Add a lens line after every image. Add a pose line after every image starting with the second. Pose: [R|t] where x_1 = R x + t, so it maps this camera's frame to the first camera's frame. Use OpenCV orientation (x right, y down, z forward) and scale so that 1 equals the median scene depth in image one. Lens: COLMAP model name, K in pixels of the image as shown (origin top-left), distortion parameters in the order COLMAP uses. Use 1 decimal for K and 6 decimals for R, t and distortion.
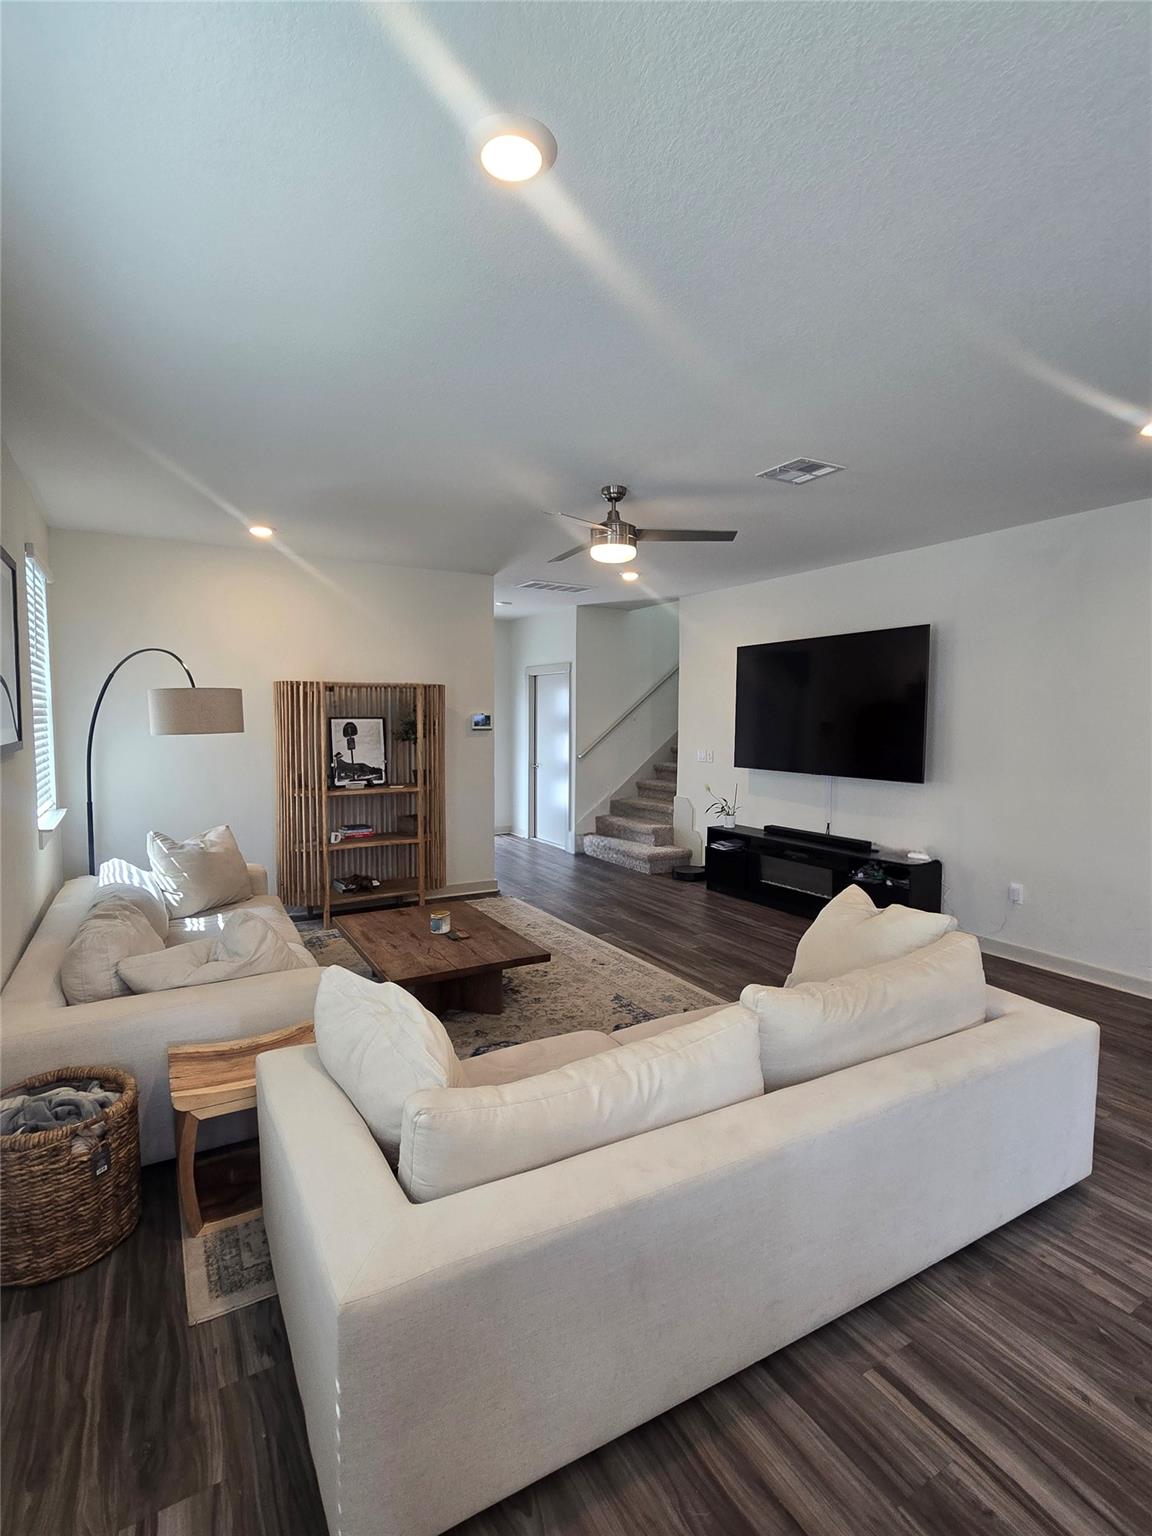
lens RADIAL K [[741.8, 0, 567.1], [0, 741.8, 764.2], [0, 0, 1]] dist [0.005008, -0.000144]
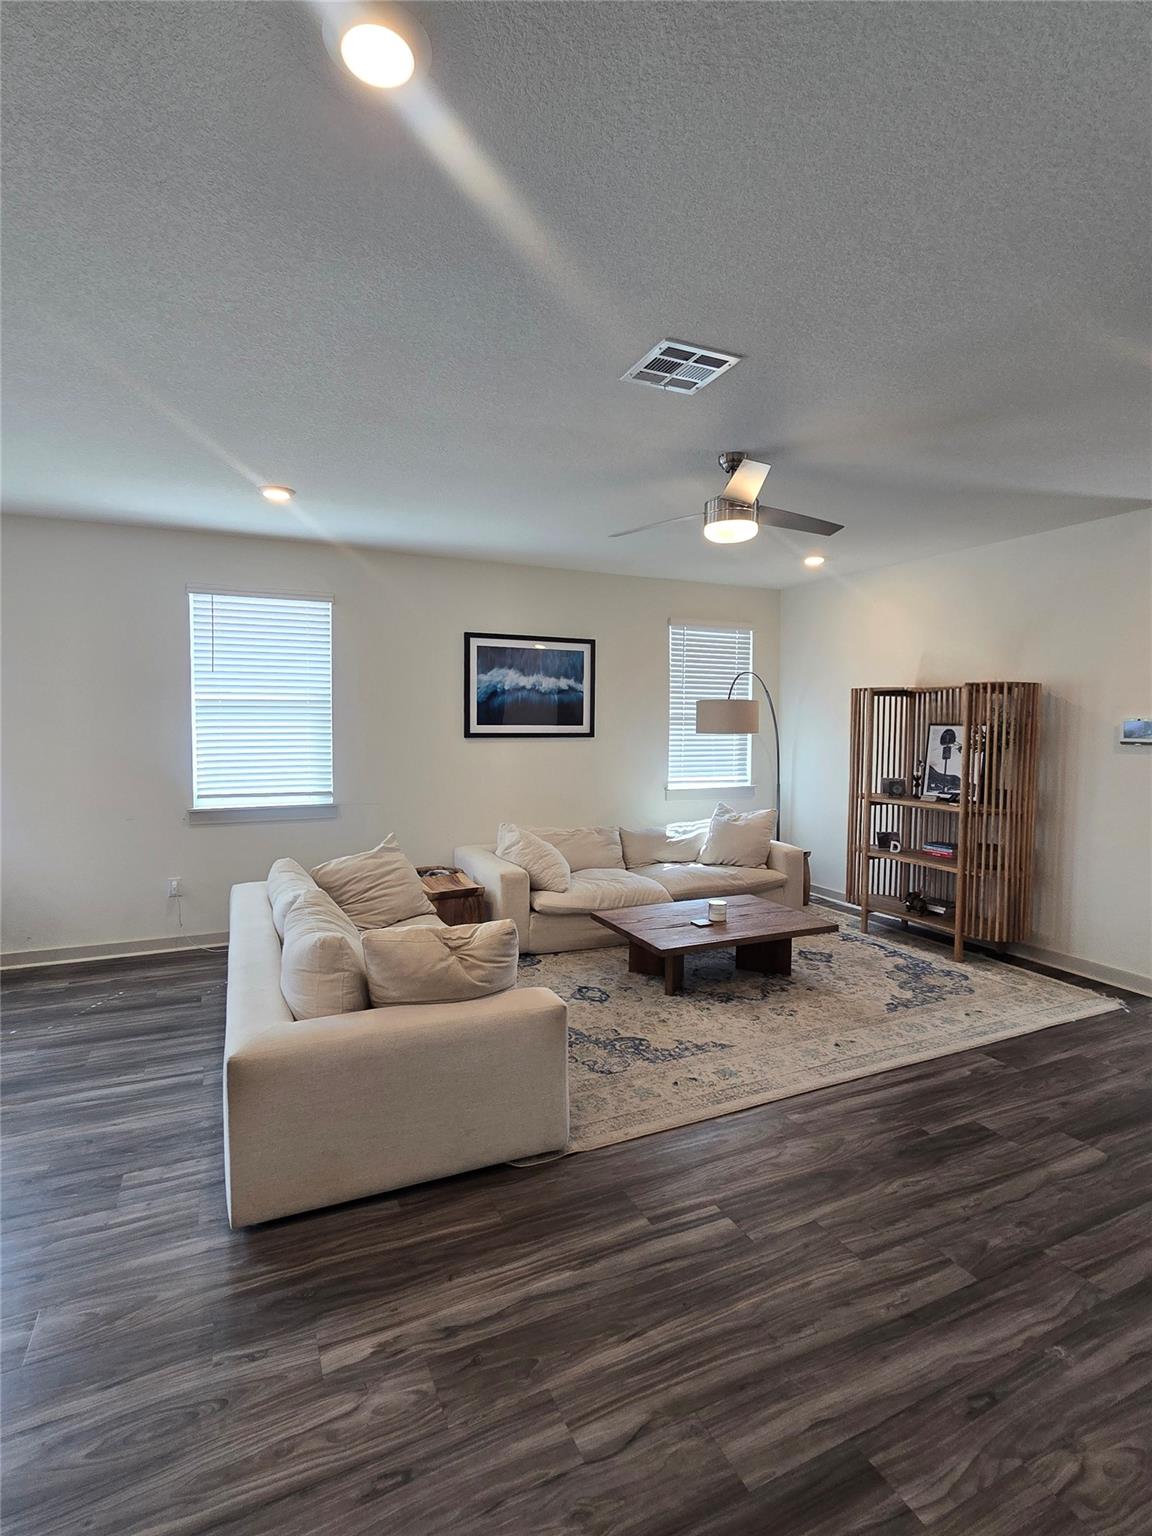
lens RADIAL K [[741.8, 0, 569.5], [0, 741.8, 766.8], [0, 0, 1]] dist [0.005008, -0.000144]
pose [[-0.086546, 0.057905, -0.994564, 0.764497], [-0.072851, 0.995269, 0.064286, -0.041516], [0.993581, 0.078018, -0.081918, 0.720626]]
